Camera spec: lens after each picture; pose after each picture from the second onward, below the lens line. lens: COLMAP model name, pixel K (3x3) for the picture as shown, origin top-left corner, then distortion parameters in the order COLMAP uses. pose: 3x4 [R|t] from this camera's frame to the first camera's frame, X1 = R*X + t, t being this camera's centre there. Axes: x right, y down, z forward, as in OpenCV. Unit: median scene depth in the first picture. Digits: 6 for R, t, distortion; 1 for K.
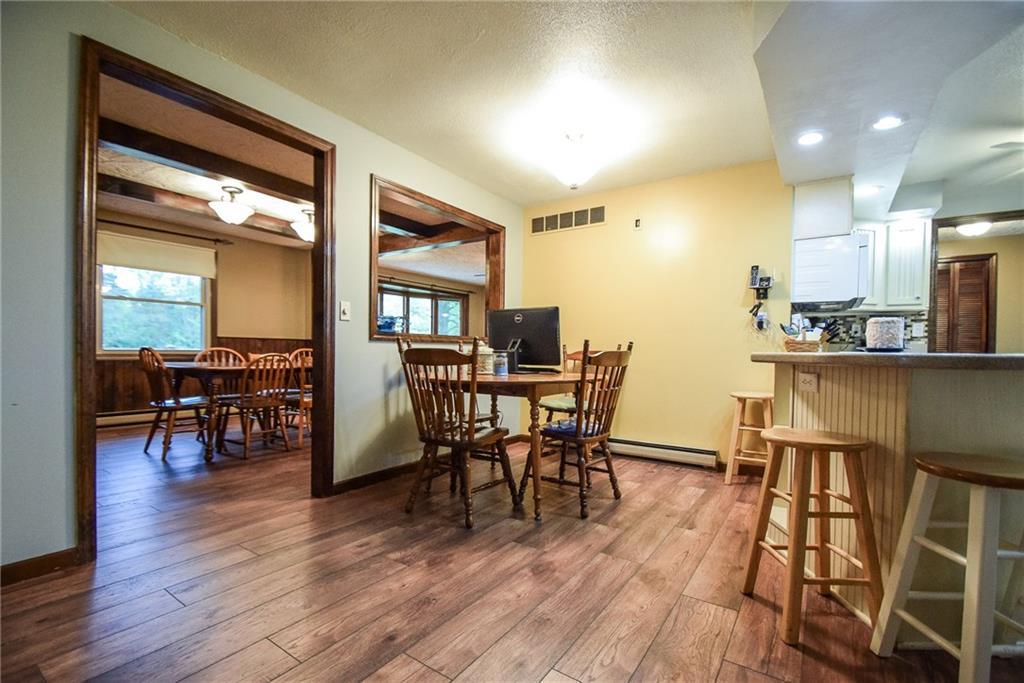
lens RADIAL K [[454.6, 0, 510.4], [0, 454.6, 349.1], [0, 0, 1]] dist [0.002538, -0.005862]
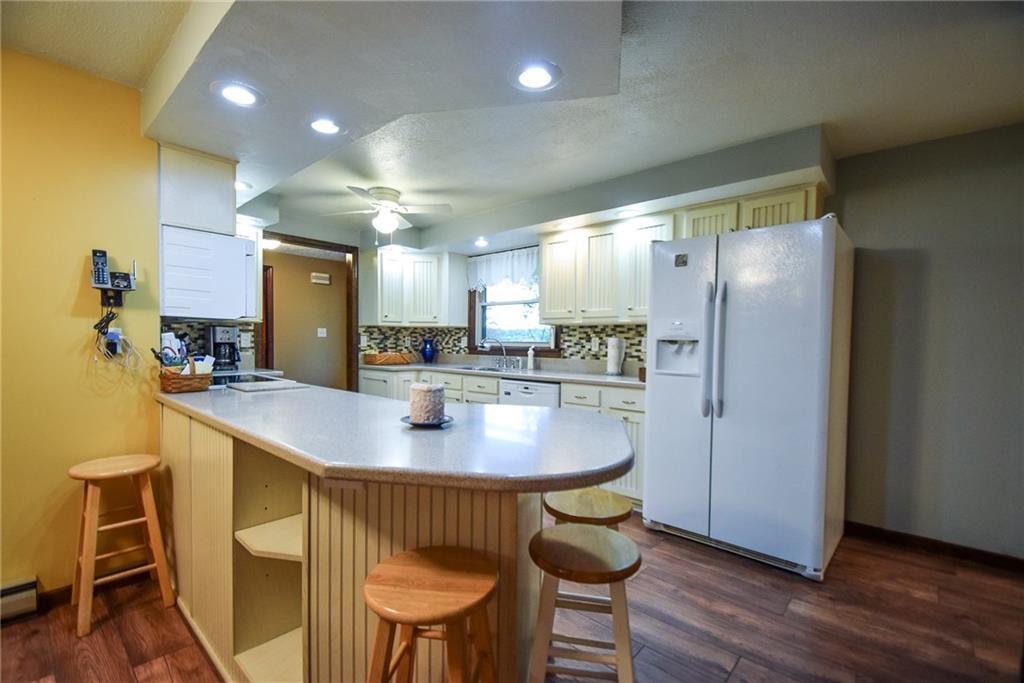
lens RADIAL K [[454.6, 0, 507.8], [0, 454.6, 349.2], [0, 0, 1]] dist [0.002538, -0.005862]
pose [[0.137612, -0.035794, 0.989839, 0.012934], [-0.011345, 0.999224, 0.037710, -0.082287], [-0.990421, -0.016419, 0.137099, 0.384207]]
